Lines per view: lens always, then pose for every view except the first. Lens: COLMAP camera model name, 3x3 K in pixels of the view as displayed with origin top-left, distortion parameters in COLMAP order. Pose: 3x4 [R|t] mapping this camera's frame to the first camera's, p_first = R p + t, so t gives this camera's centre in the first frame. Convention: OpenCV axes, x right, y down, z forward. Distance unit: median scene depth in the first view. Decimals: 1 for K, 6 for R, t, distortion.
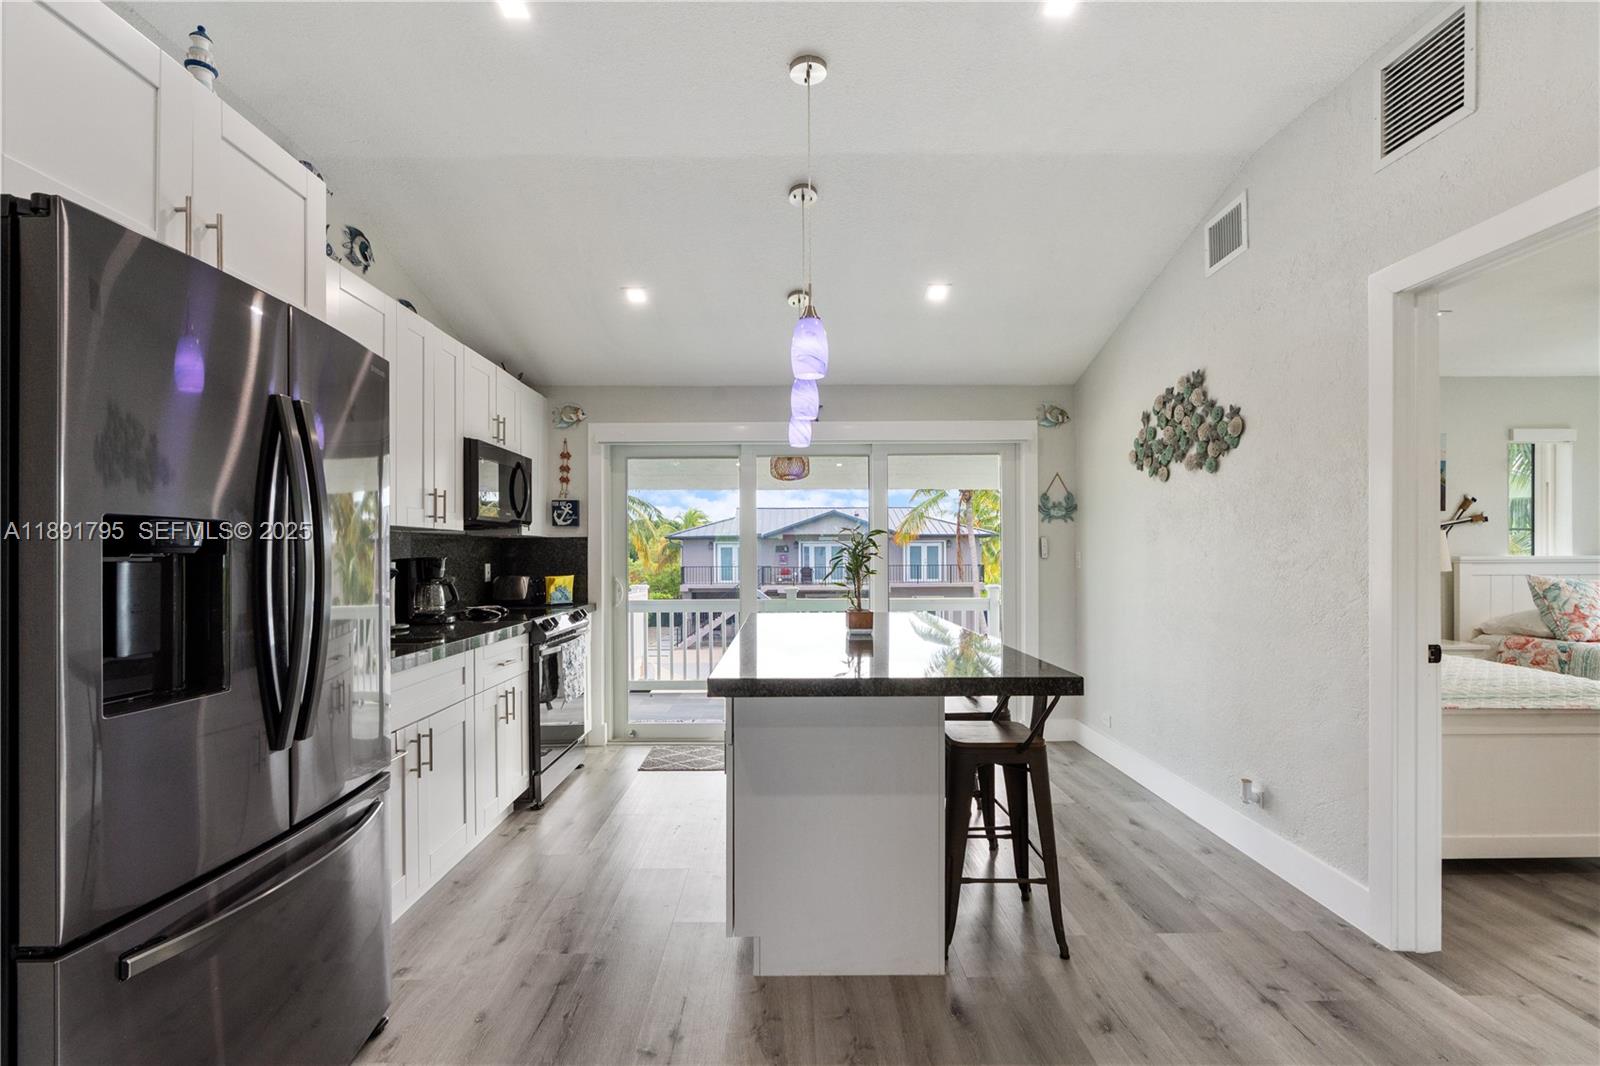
lens RADIAL K [[725.3, 0, 798.4], [0, 725.3, 546.5], [0, 0, 1]] dist [-0.006641, 0.003058]
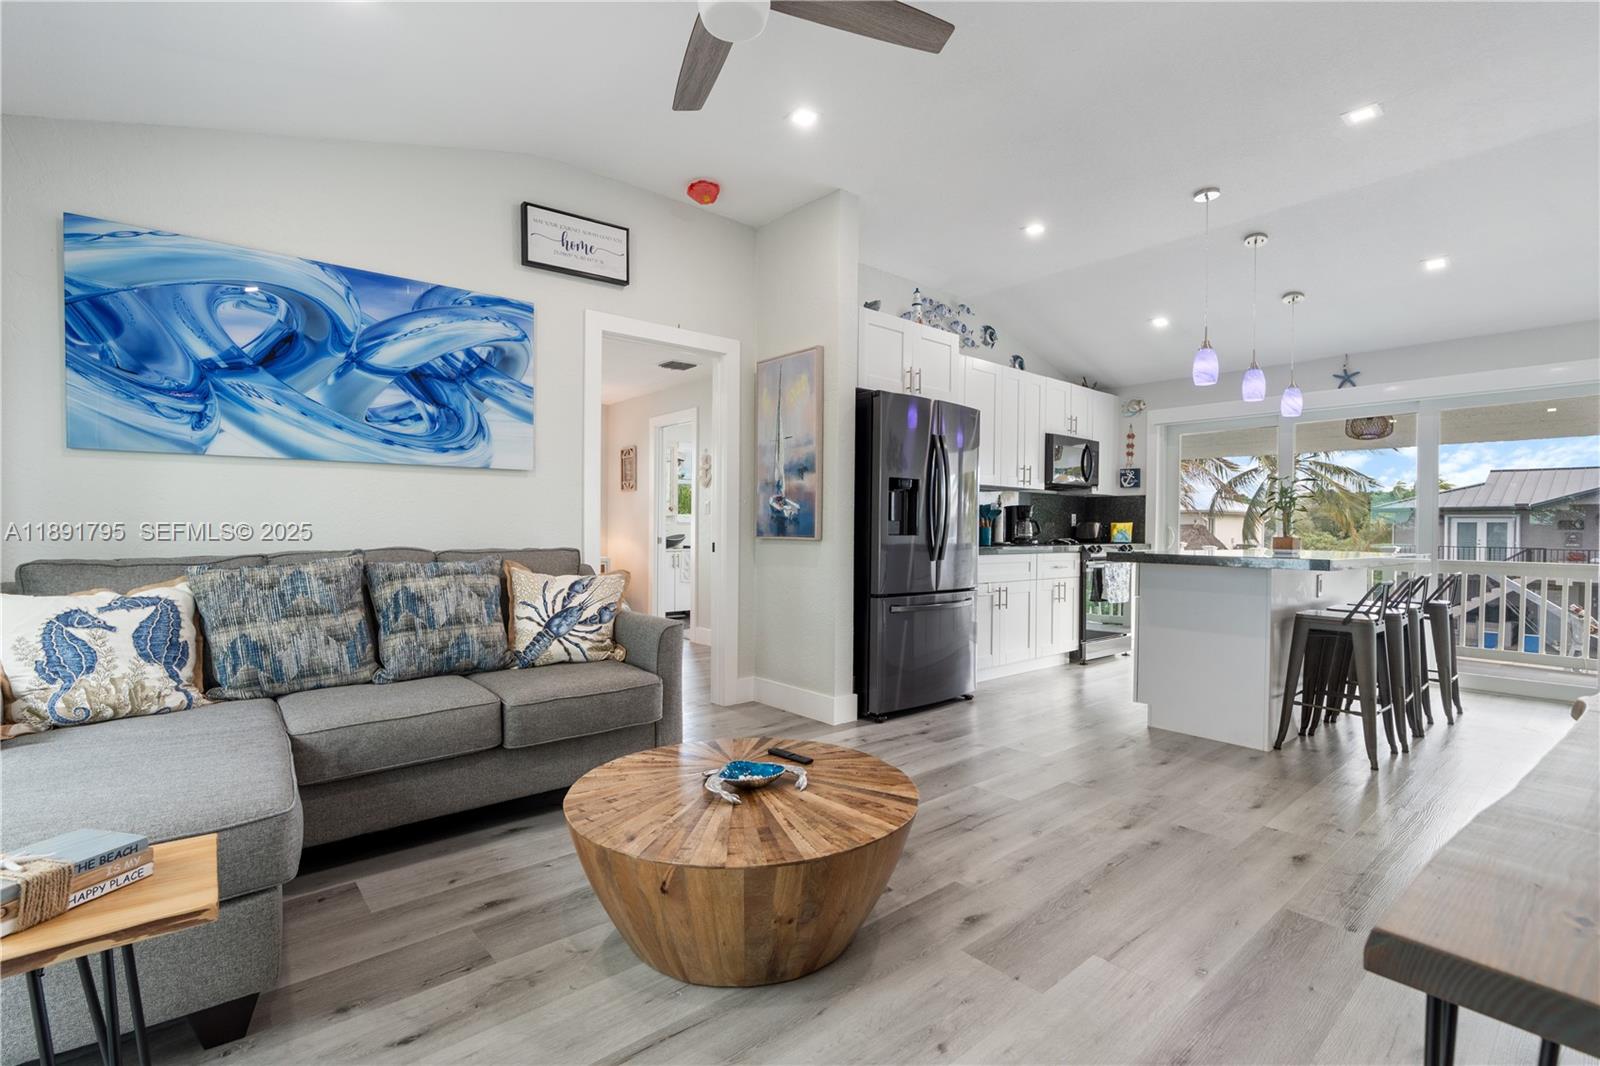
lens RADIAL K [[725.3, 0, 802.2], [0, 725.3, 537.3], [0, 0, 1]] dist [-0.006641, 0.003058]
pose [[0.641570, 0.022811, -0.766725, 0.450932], [-0.006669, 0.999686, 0.024161, 0.049743], [0.767035, -0.010388, 0.641521, -0.484658]]
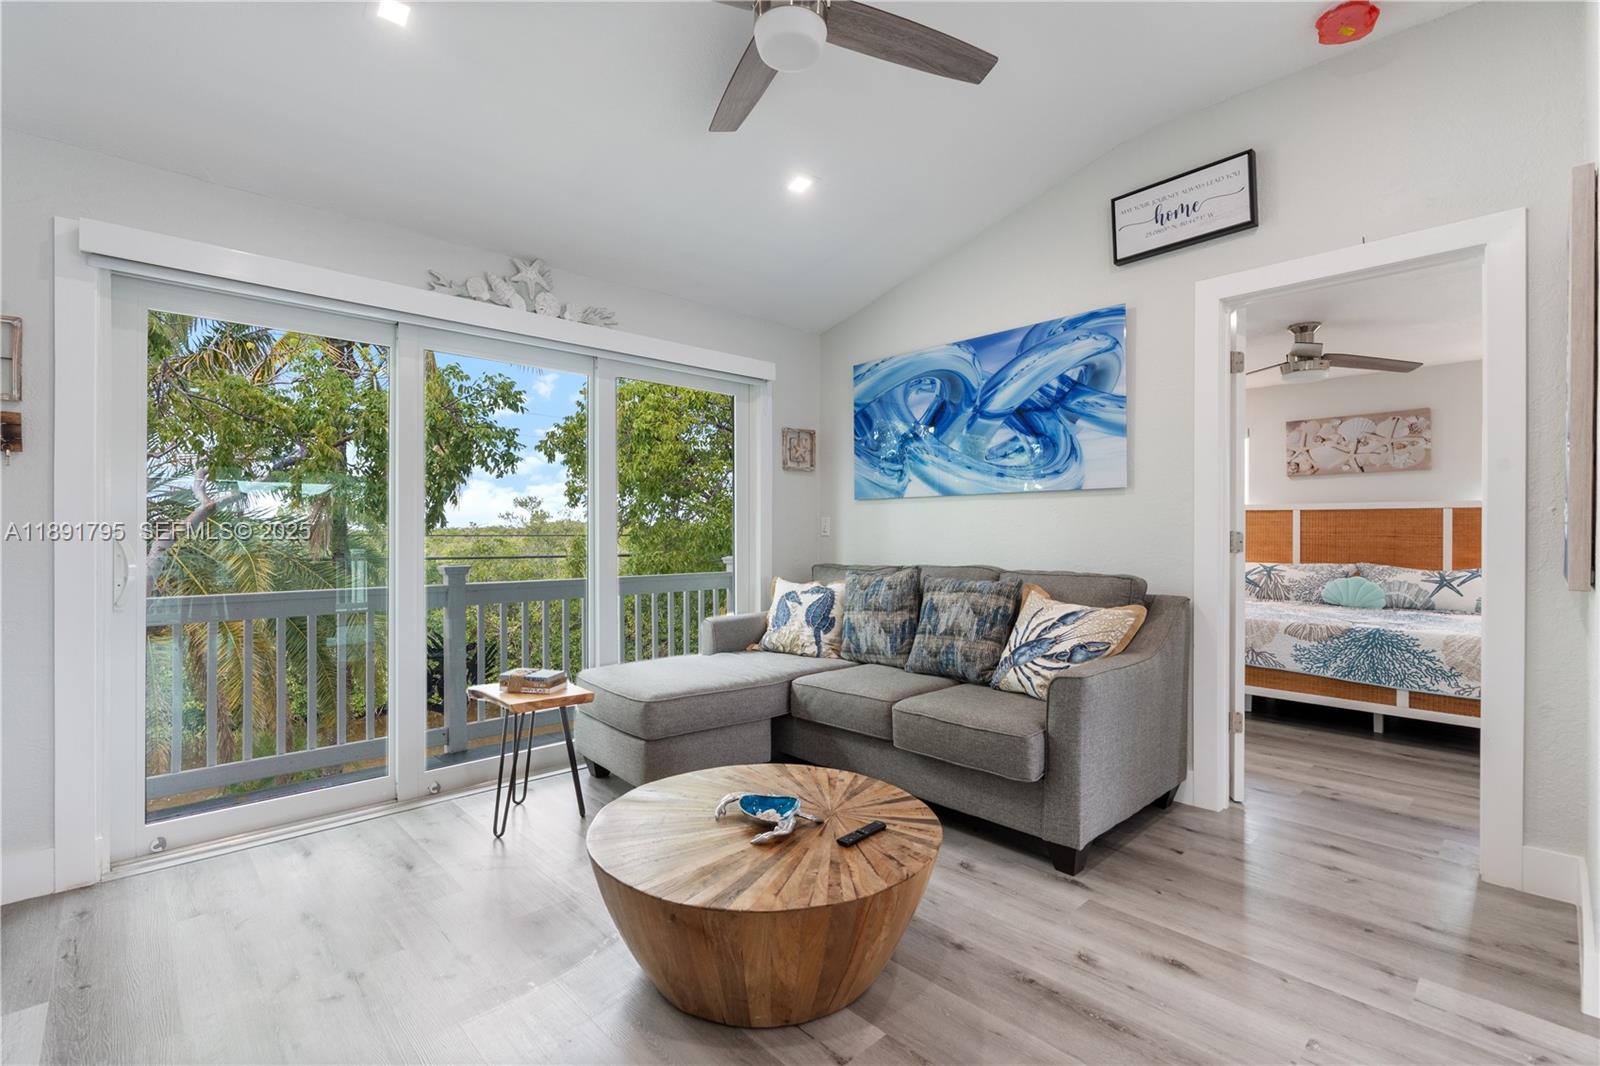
lens RADIAL K [[725.3, 0, 801.6], [0, 725.3, 533.5], [0, 0, 1]] dist [-0.006641, 0.003058]
pose [[-0.727487, 0.002950, -0.686115, 0.357267], [0.002239, 0.999996, 0.001925, 0.038748], [0.686118, -0.000136, -0.727490, 0.235106]]
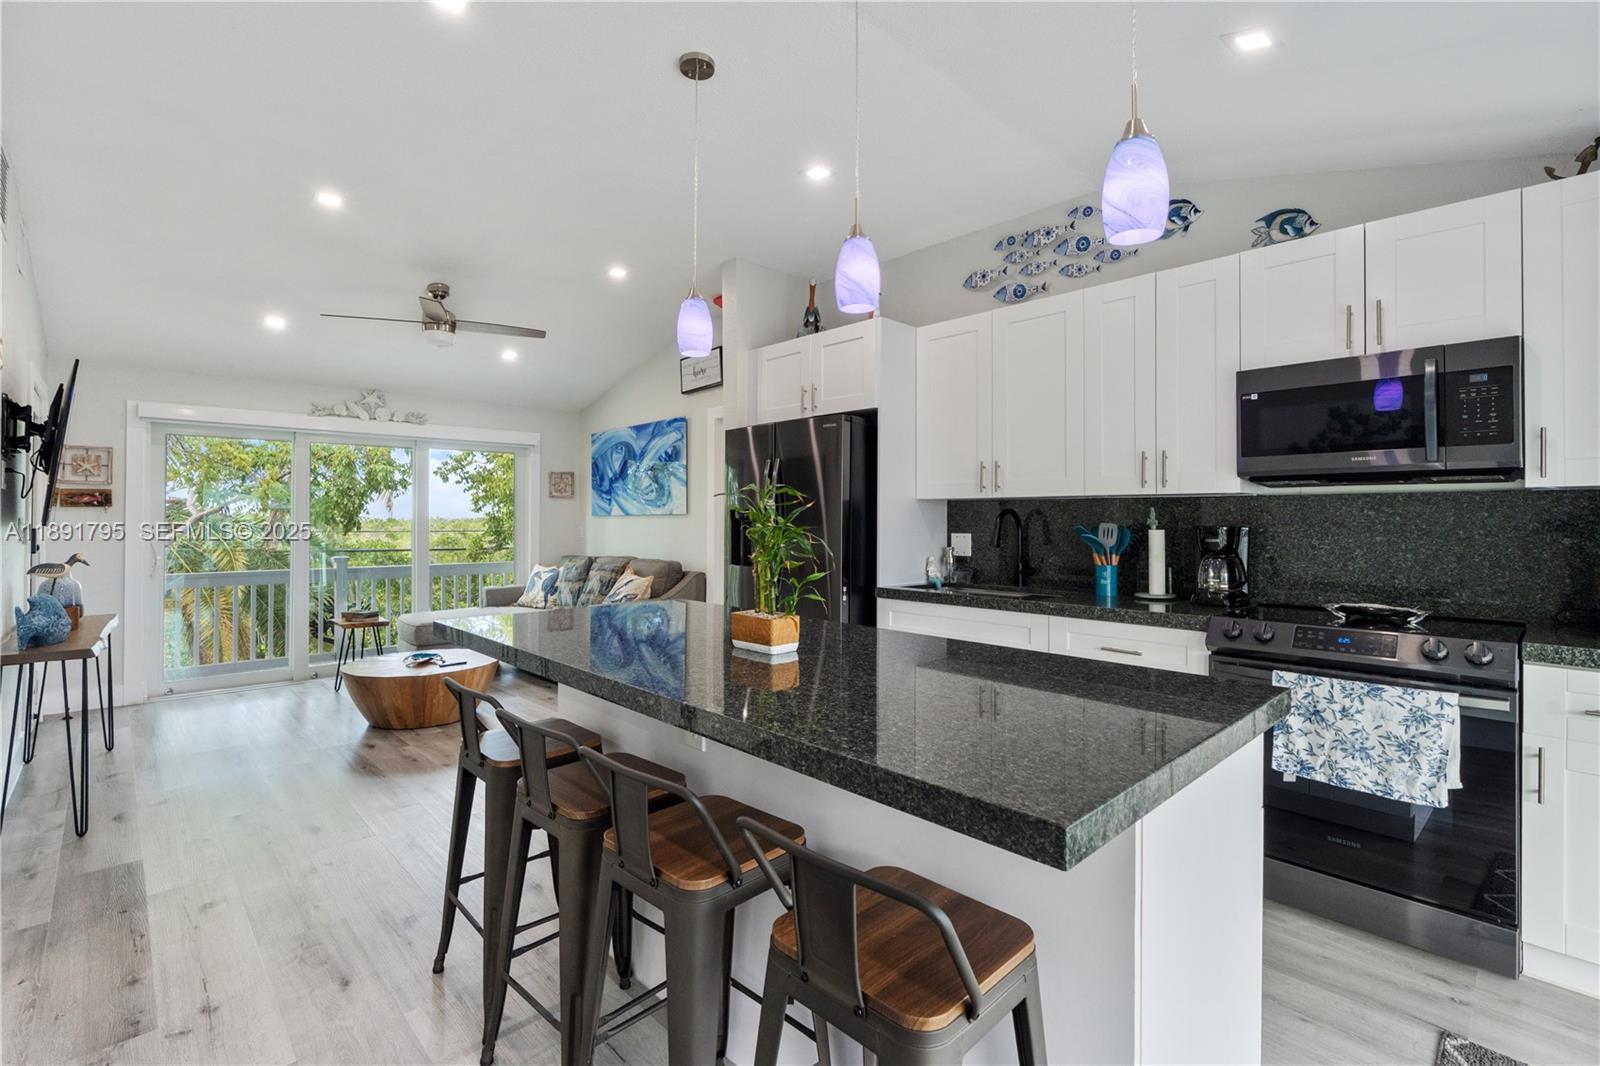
lens RADIAL K [[725.3, 0, 796.4], [0, 725.3, 510.6], [0, 0, 1]] dist [-0.006641, 0.003058]
pose [[-0.726034, -0.007277, -0.687621, 0.417416], [0.005875, 0.999842, -0.016784, 0.006966], [0.687634, -0.016226, -0.725876, 1.231210]]
